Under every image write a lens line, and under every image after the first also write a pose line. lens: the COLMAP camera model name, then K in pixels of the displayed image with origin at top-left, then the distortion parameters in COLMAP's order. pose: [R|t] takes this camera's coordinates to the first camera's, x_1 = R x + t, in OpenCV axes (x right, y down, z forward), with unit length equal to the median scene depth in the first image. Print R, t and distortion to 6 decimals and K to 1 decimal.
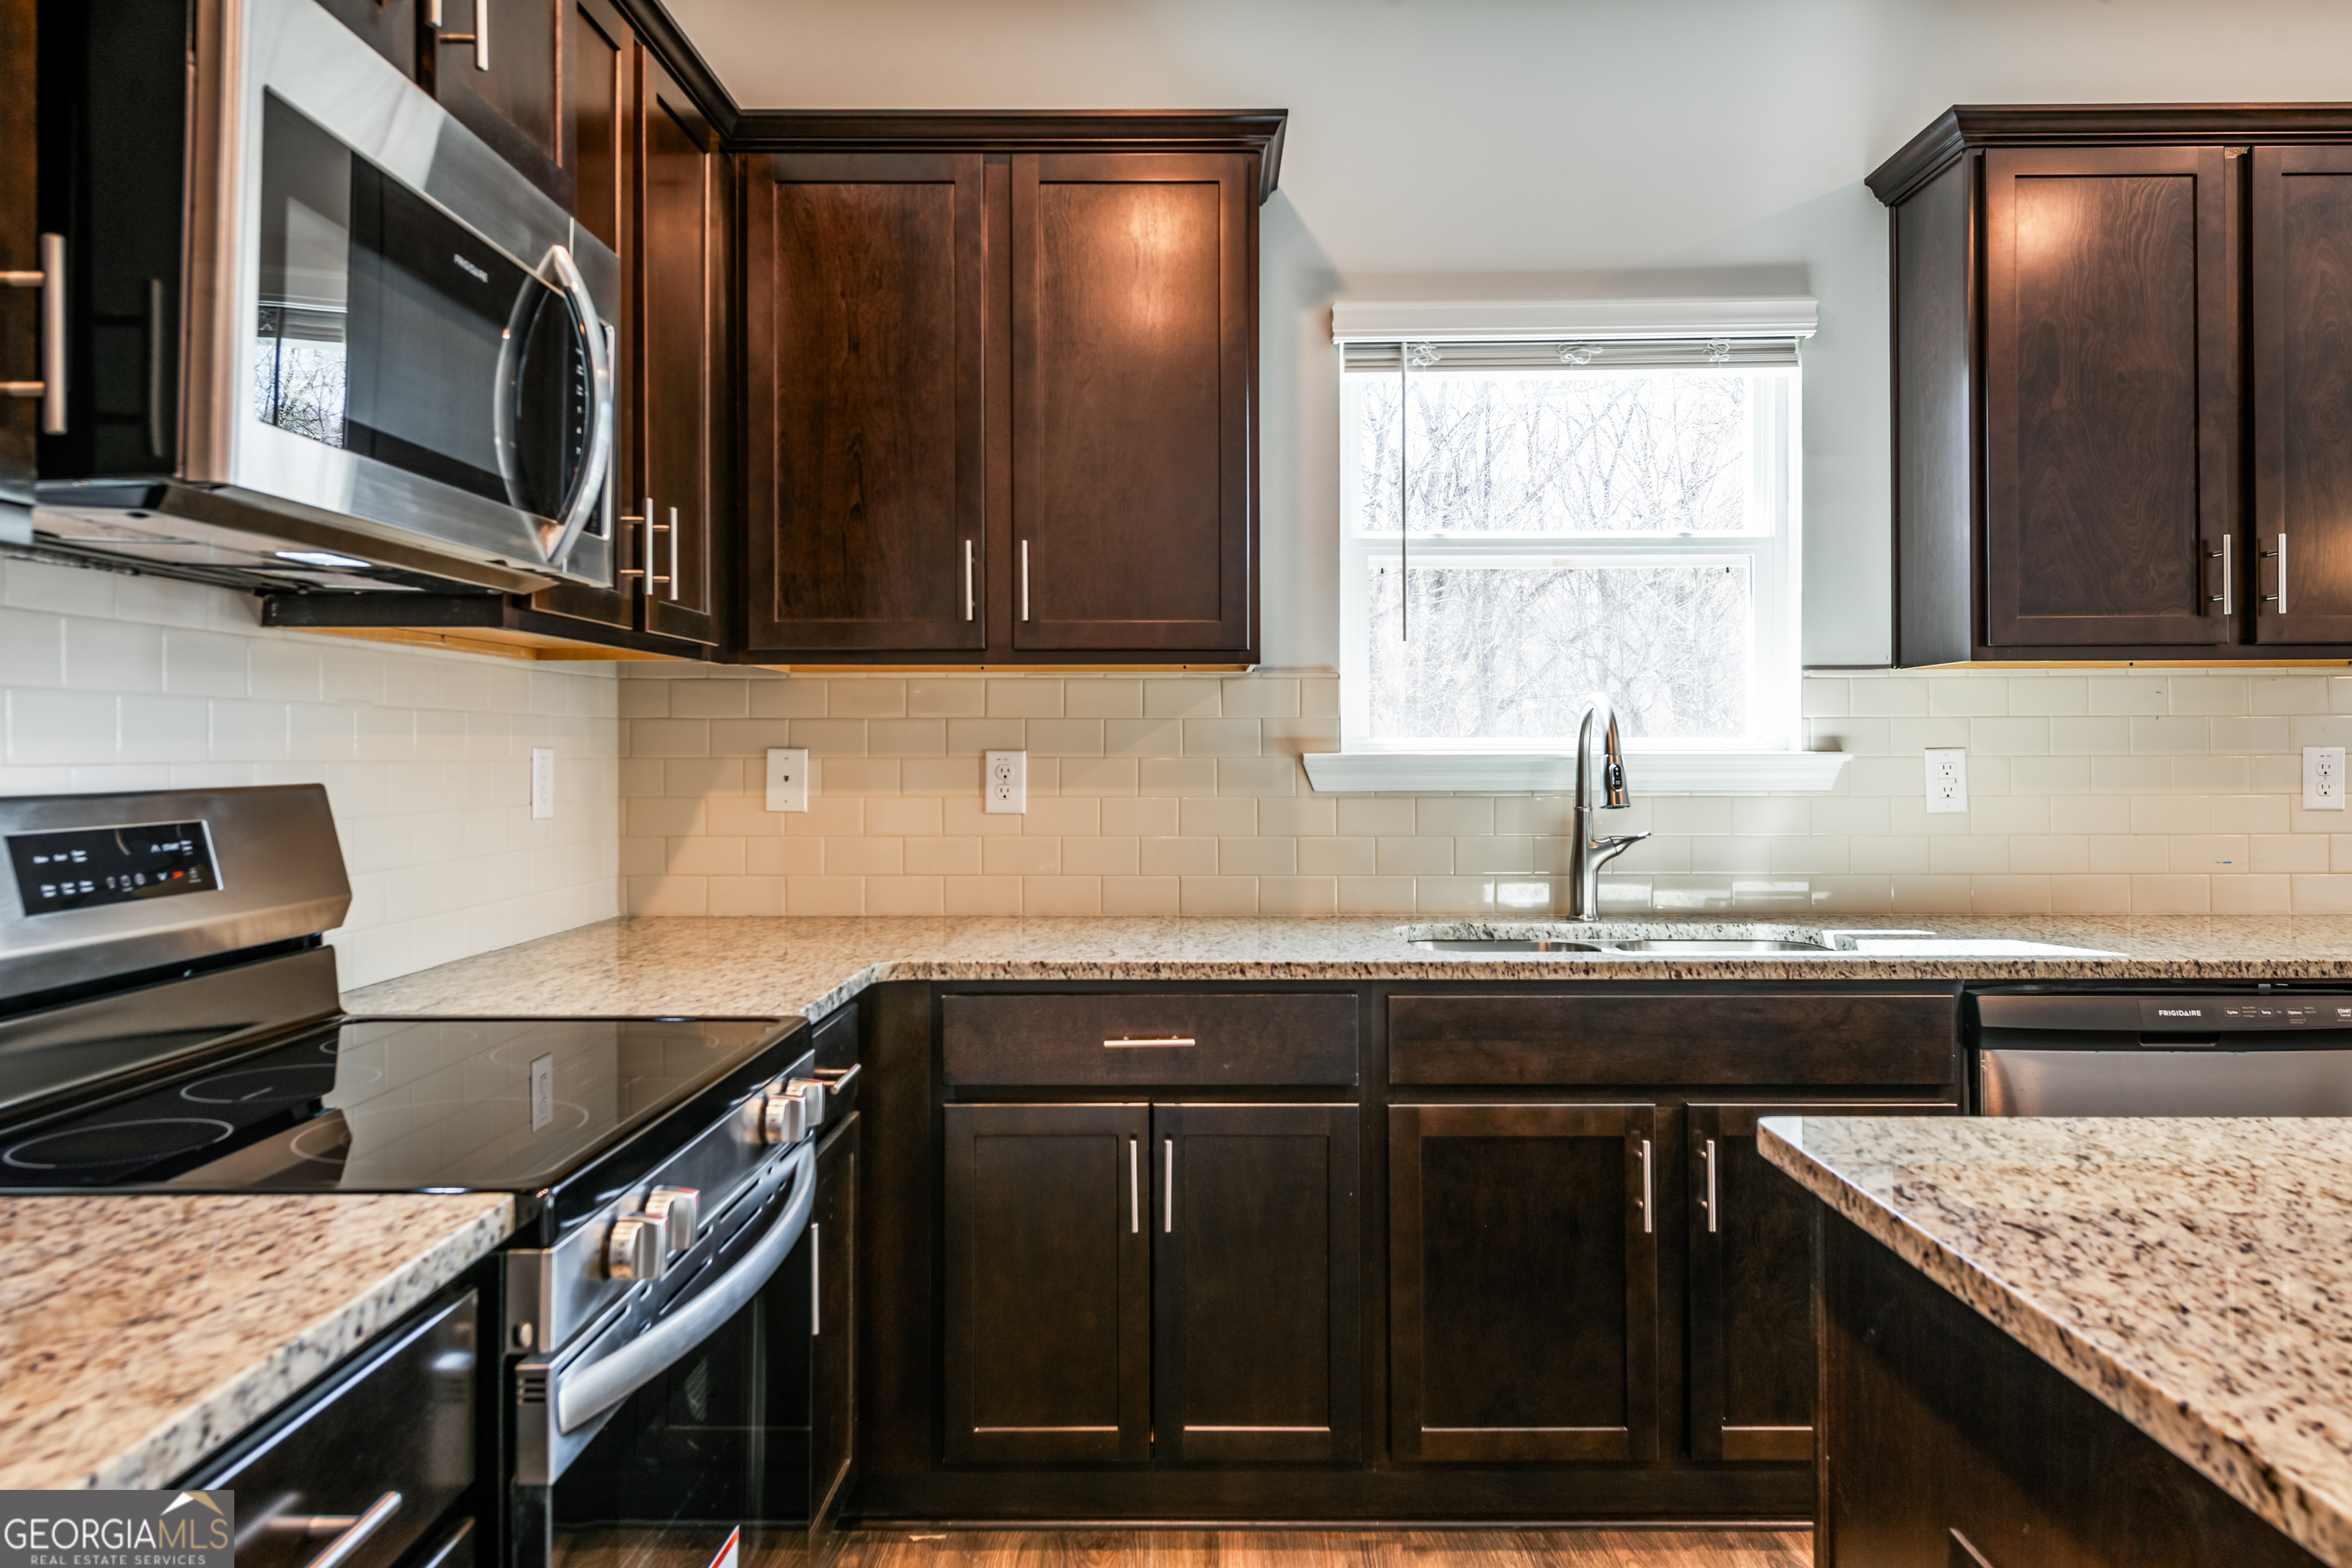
lens RADIAL K [[1571.4, 0, 1229.2], [0, 1571.4, 737.7], [0, 0, 1]] dist [0.022971, -0.005853]
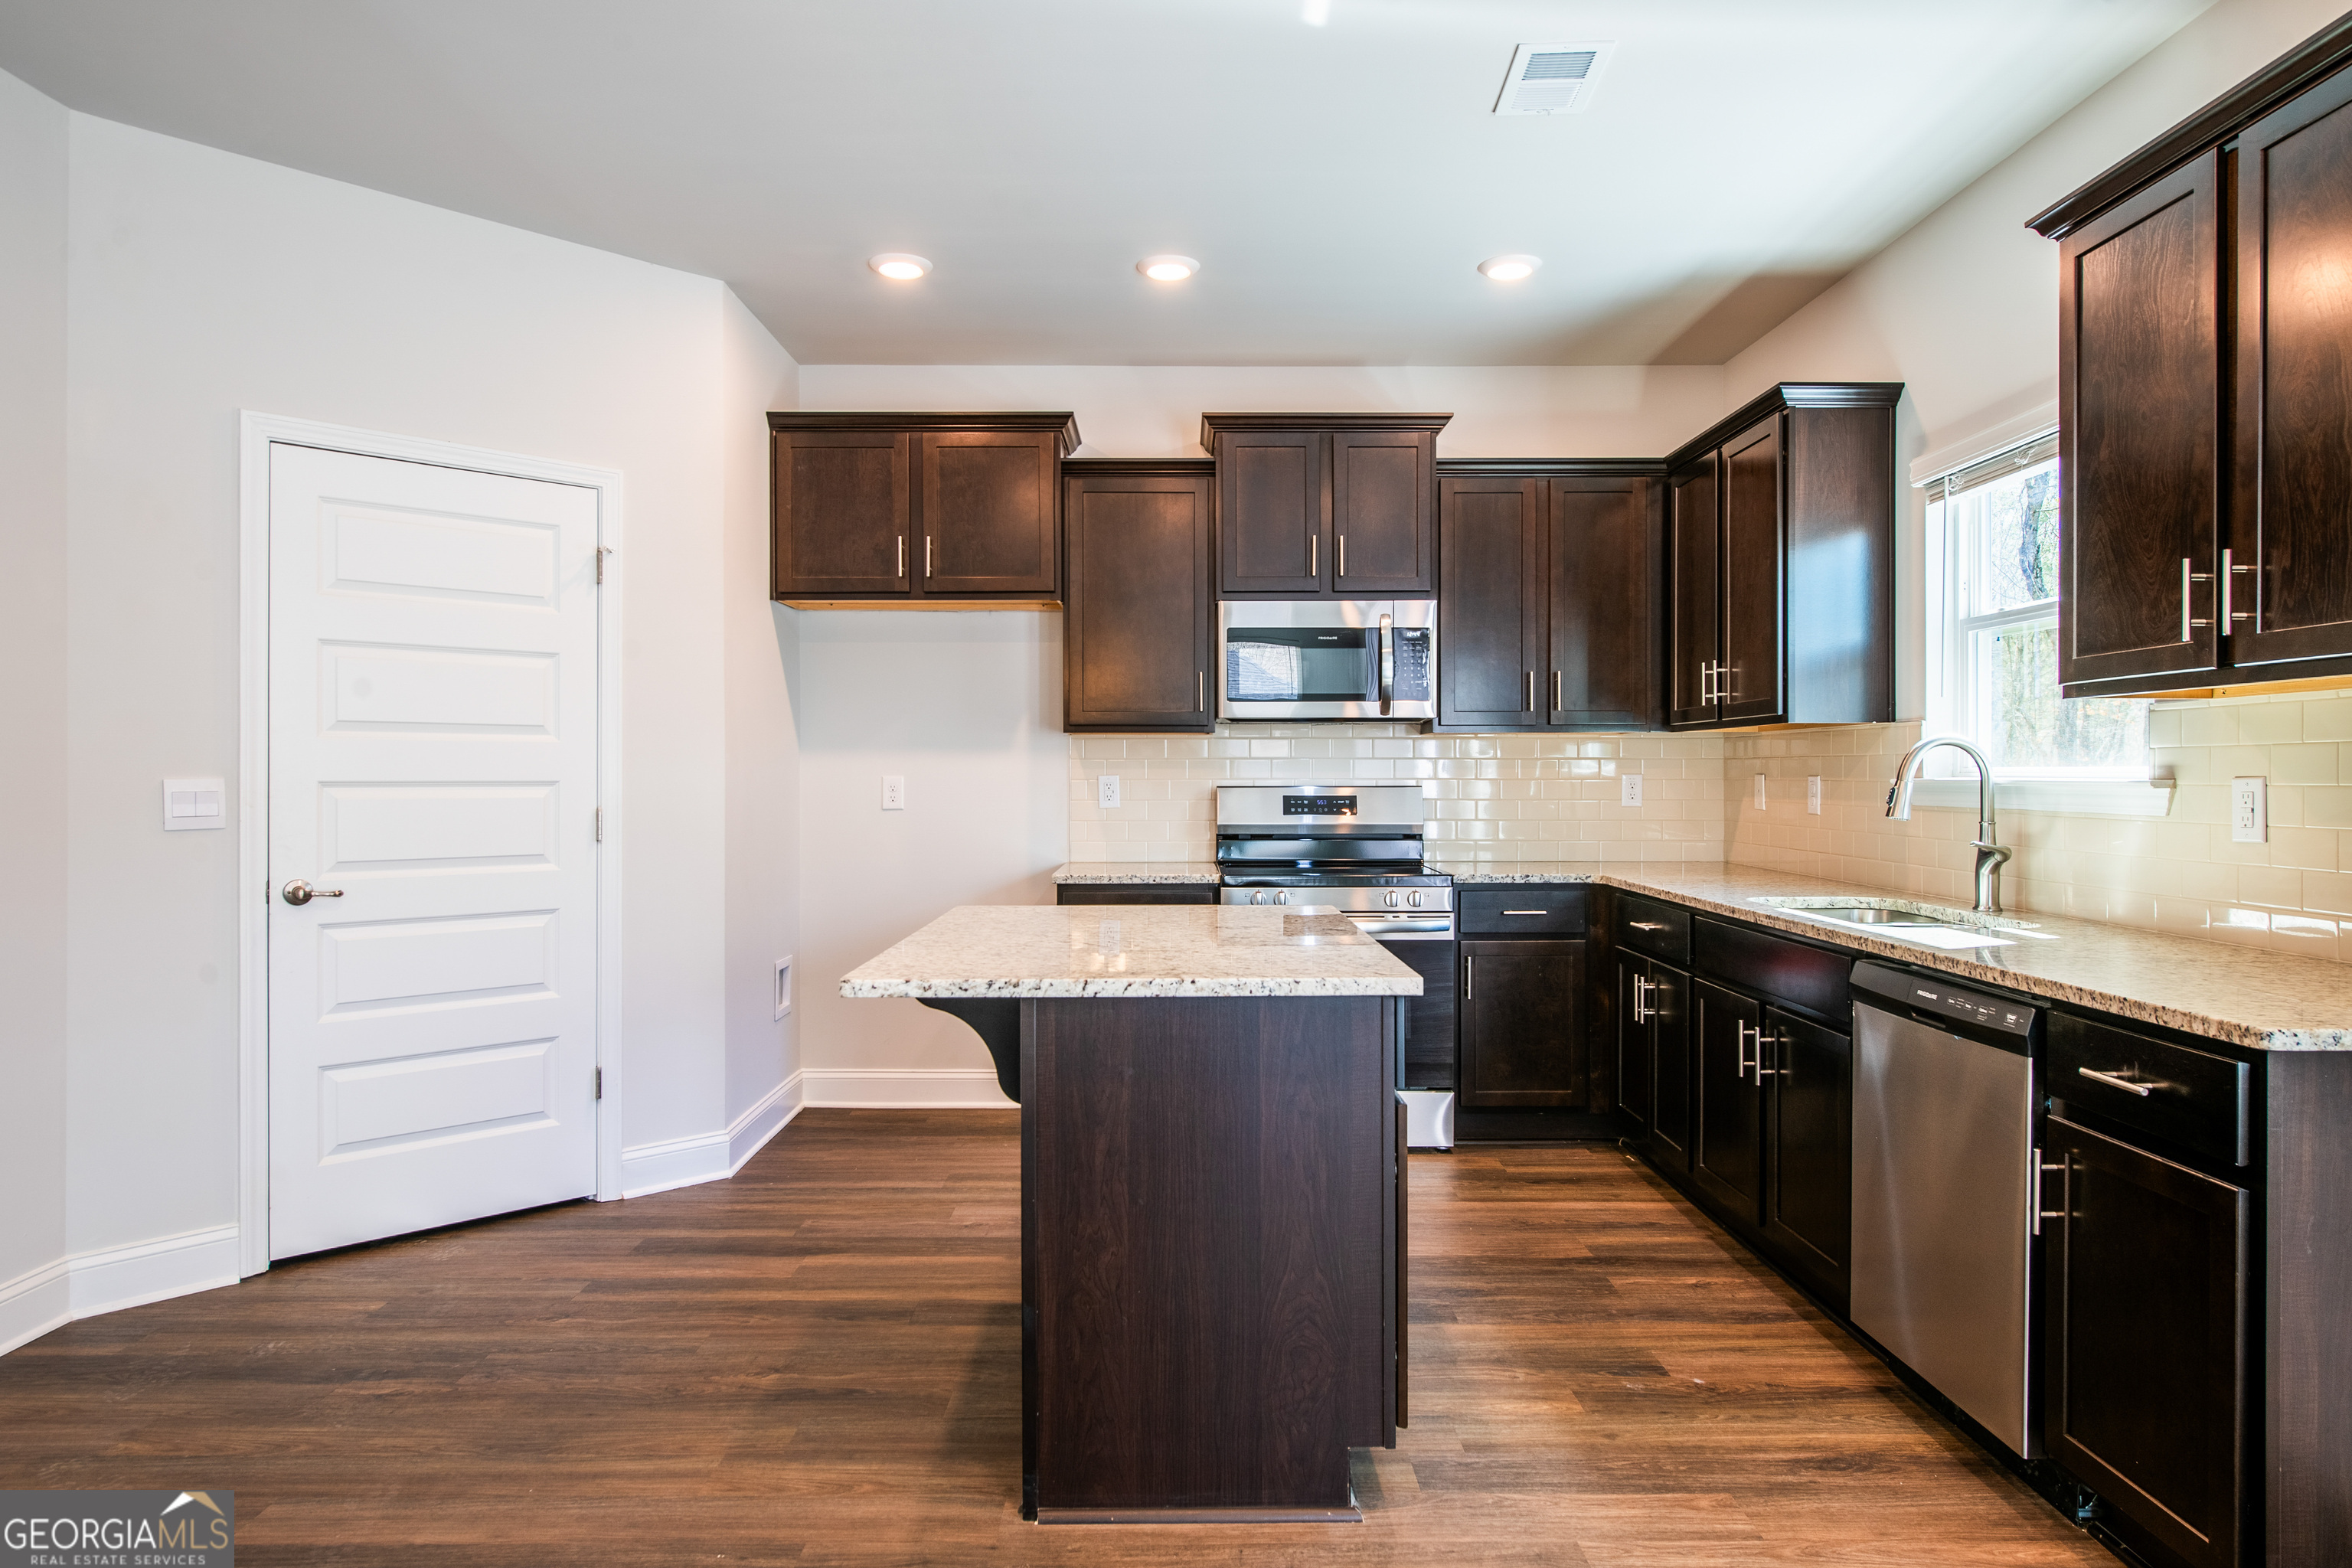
lens RADIAL K [[1402.3, 0, 1200.5], [0, 1402.3, 787.0], [0, 0, 1]] dist [-0.001689, -0.003893]
pose [[0.018214, 0.011279, -0.999770, 1.454706], [0.006251, 0.999916, 0.011395, -0.001498], [0.999815, -0.006457, 0.018142, 0.369161]]
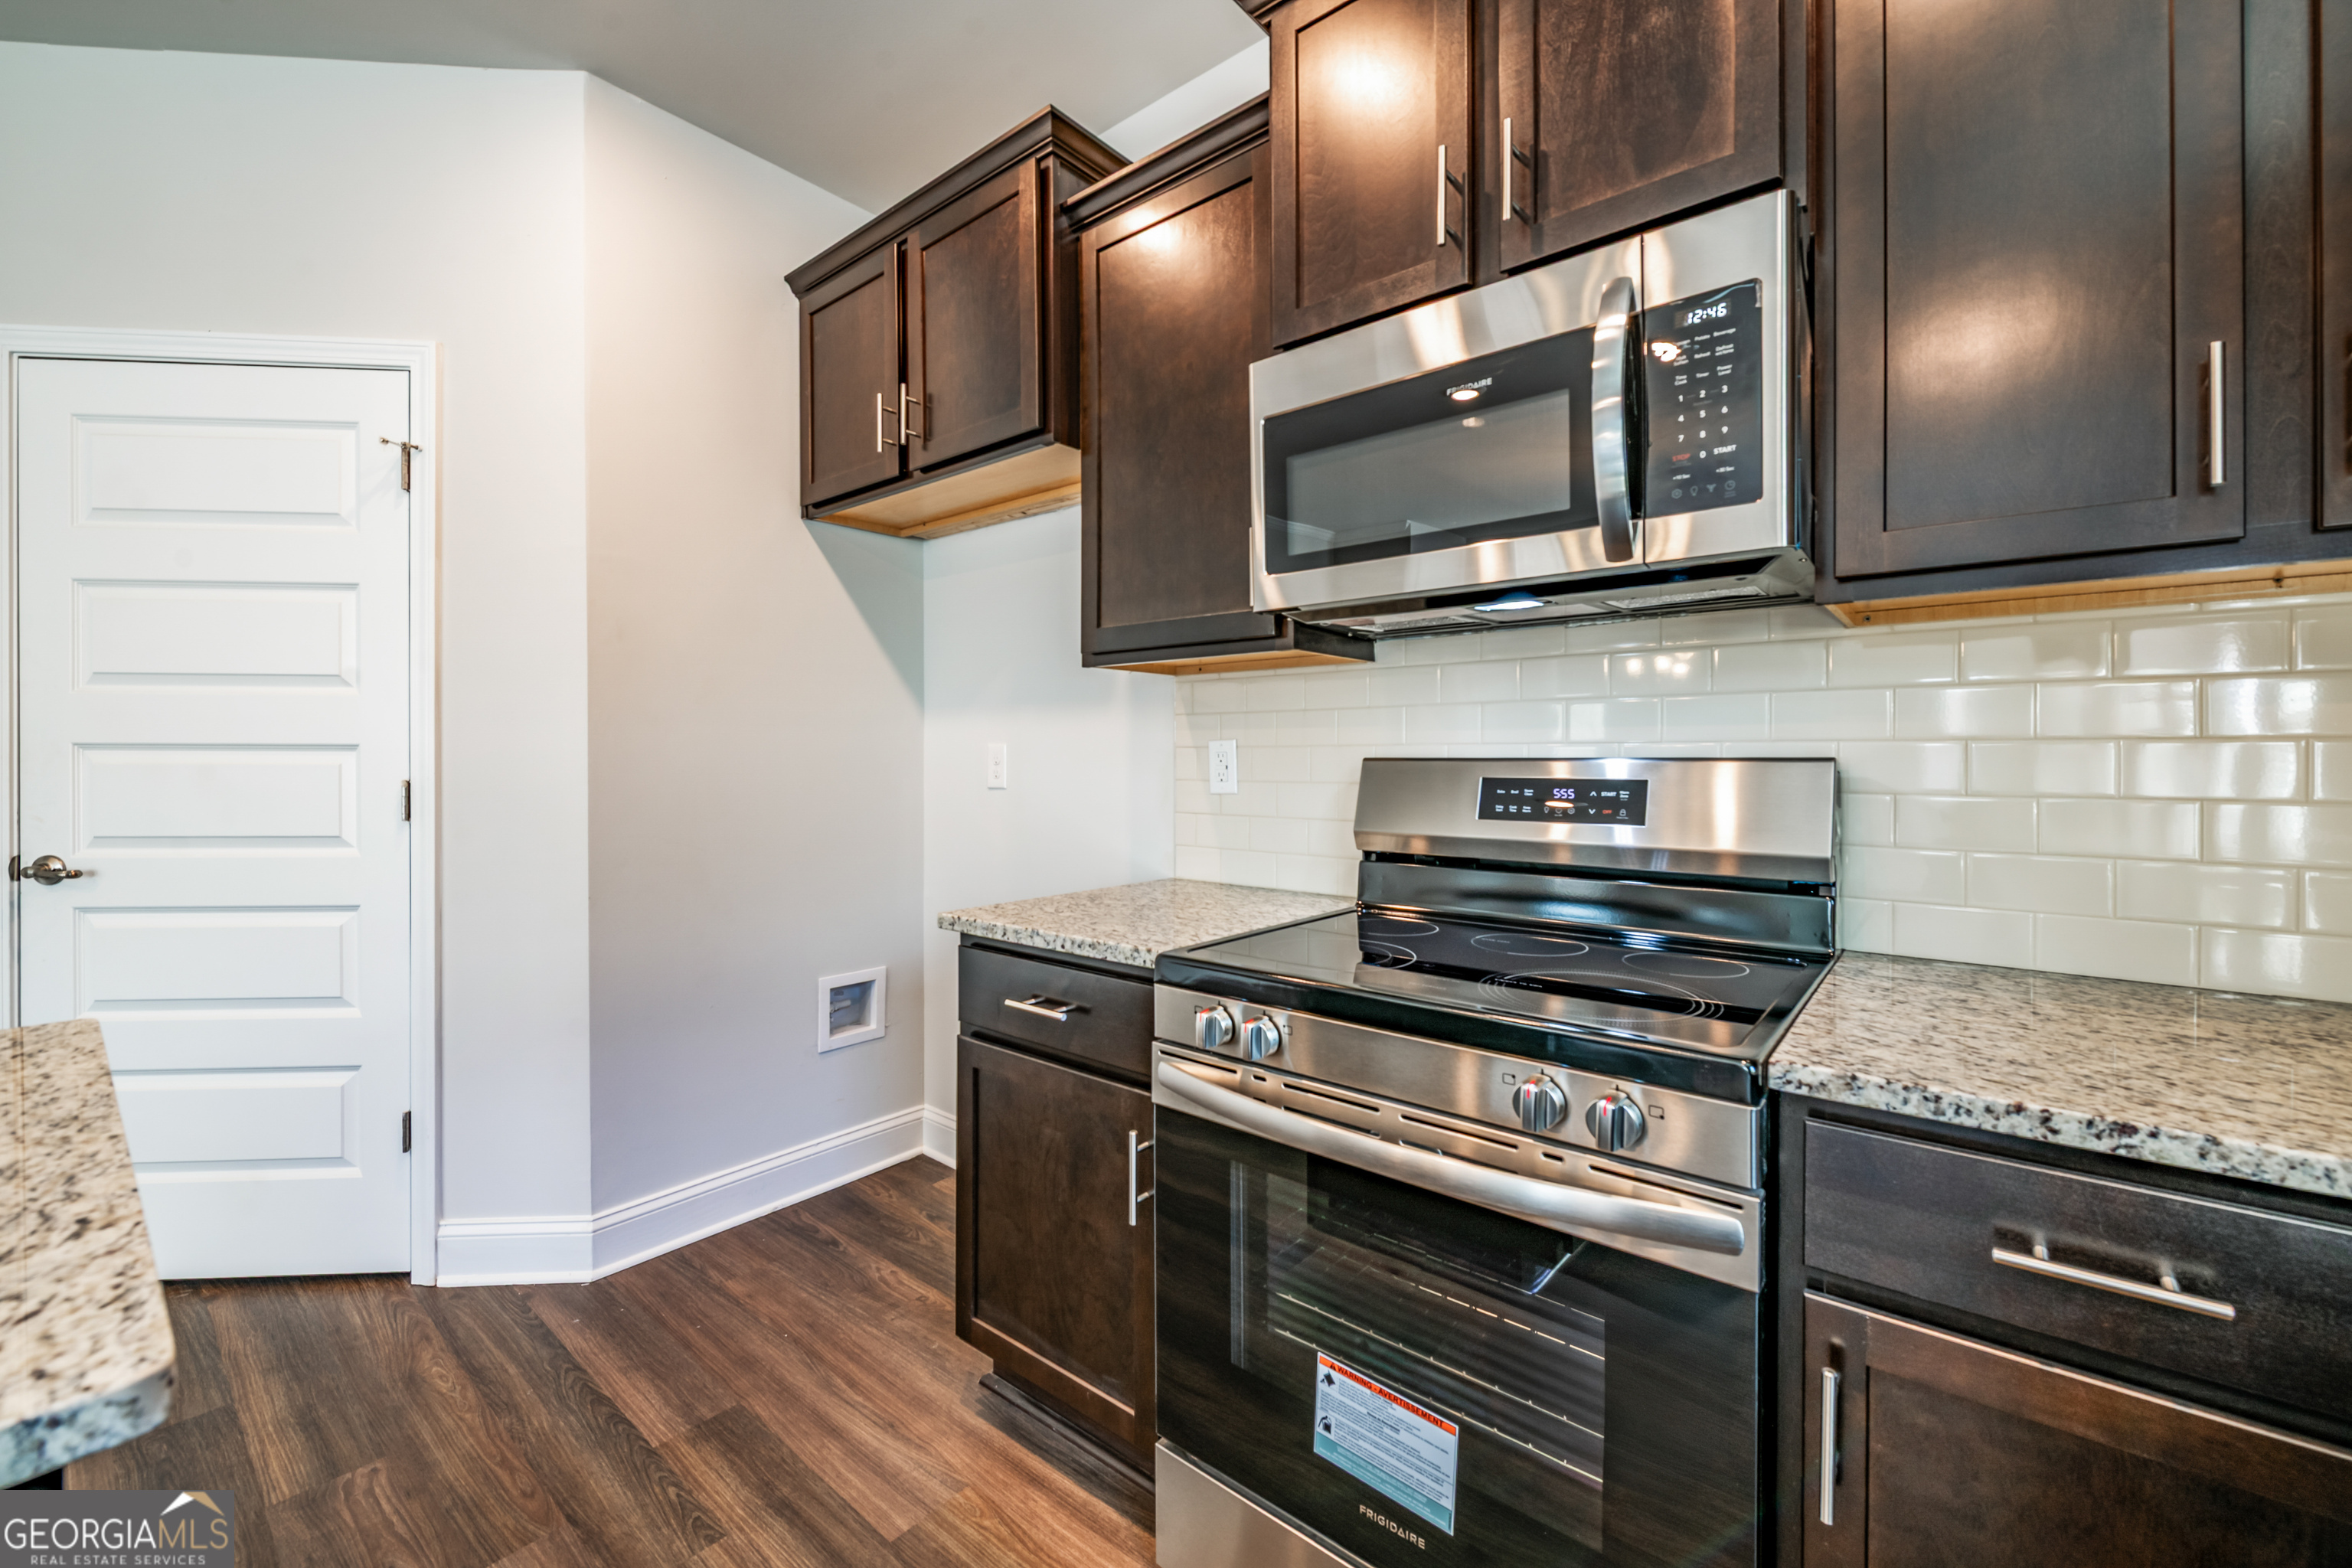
lens RADIAL K [[925.8, 0, 1209.4], [0, 925.8, 767.6], [0, 0, 1]] dist [0.002420, -0.000396]
pose [[-0.627992, 0.006394, -0.778194, 0.176403], [0.003322, 0.999979, 0.005535, 0.021159], [0.778213, 0.000890, -0.628000, 0.745103]]
